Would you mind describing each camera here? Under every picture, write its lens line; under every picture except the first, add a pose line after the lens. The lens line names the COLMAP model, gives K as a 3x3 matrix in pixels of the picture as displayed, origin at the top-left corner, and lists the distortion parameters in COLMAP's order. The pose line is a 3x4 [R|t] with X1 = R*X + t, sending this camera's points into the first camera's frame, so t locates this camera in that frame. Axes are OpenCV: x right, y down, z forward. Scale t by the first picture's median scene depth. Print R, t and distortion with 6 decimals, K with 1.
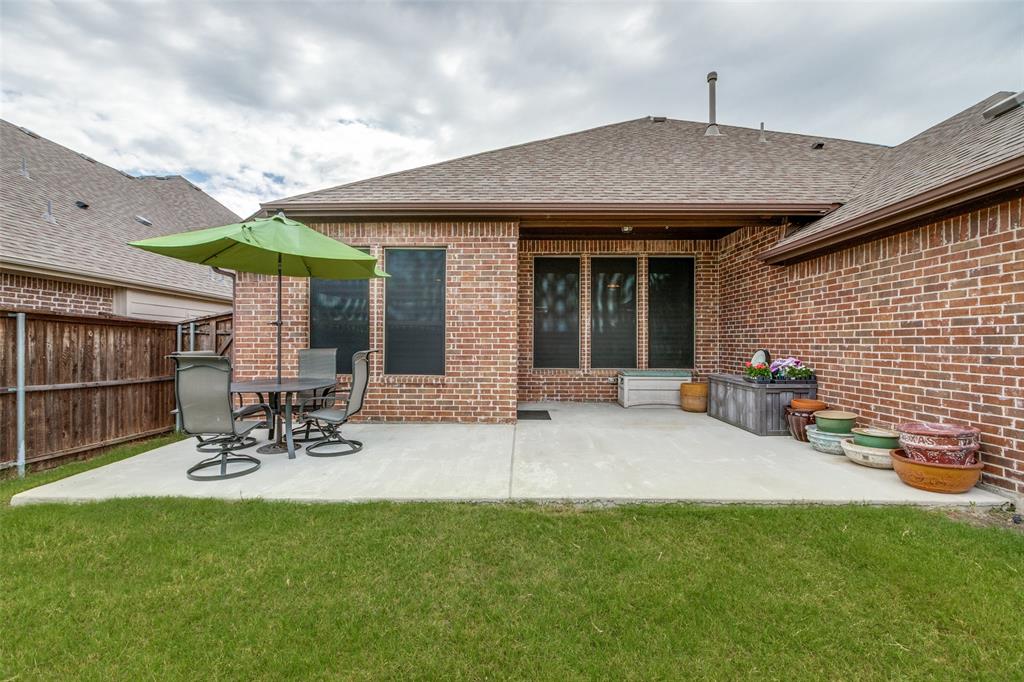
lens RADIAL K [[458.0, 0, 508.9], [0, 458.0, 345.3], [0, 0, 1]] dist [0.001097, -0.000342]
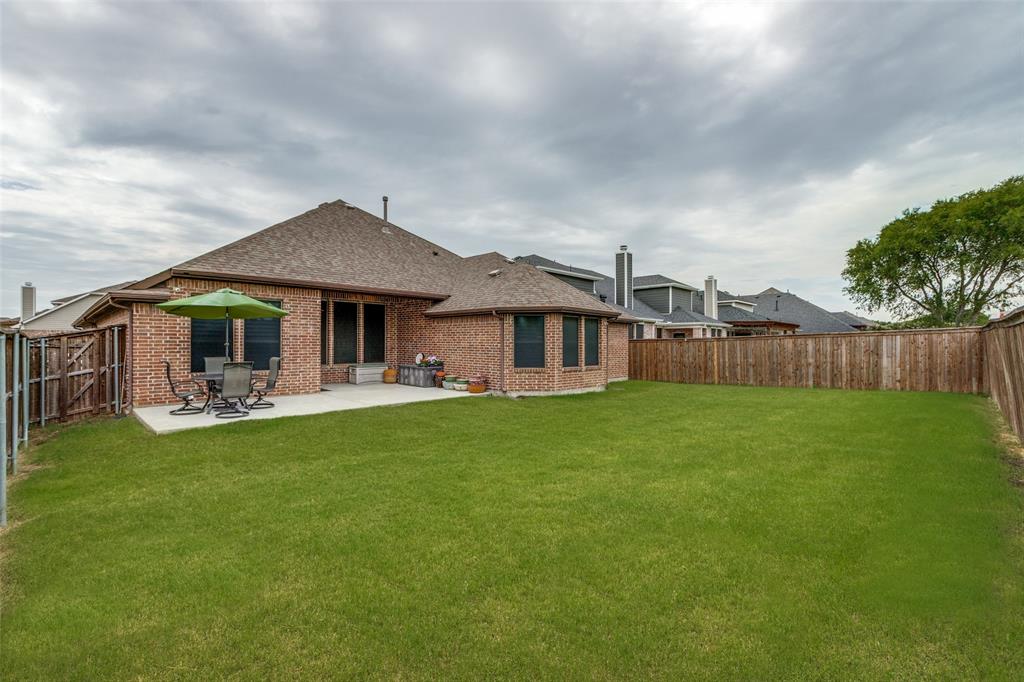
lens RADIAL K [[458.0, 0, 508.9], [0, 458.0, 345.3], [0, 0, 1]] dist [0.001097, -0.000342]
pose [[0.685145, -0.004122, 0.728395, -0.846262], [-0.000751, 0.999979, 0.006365, -0.045454], [-0.728406, -0.004908, 0.685128, -0.919909]]
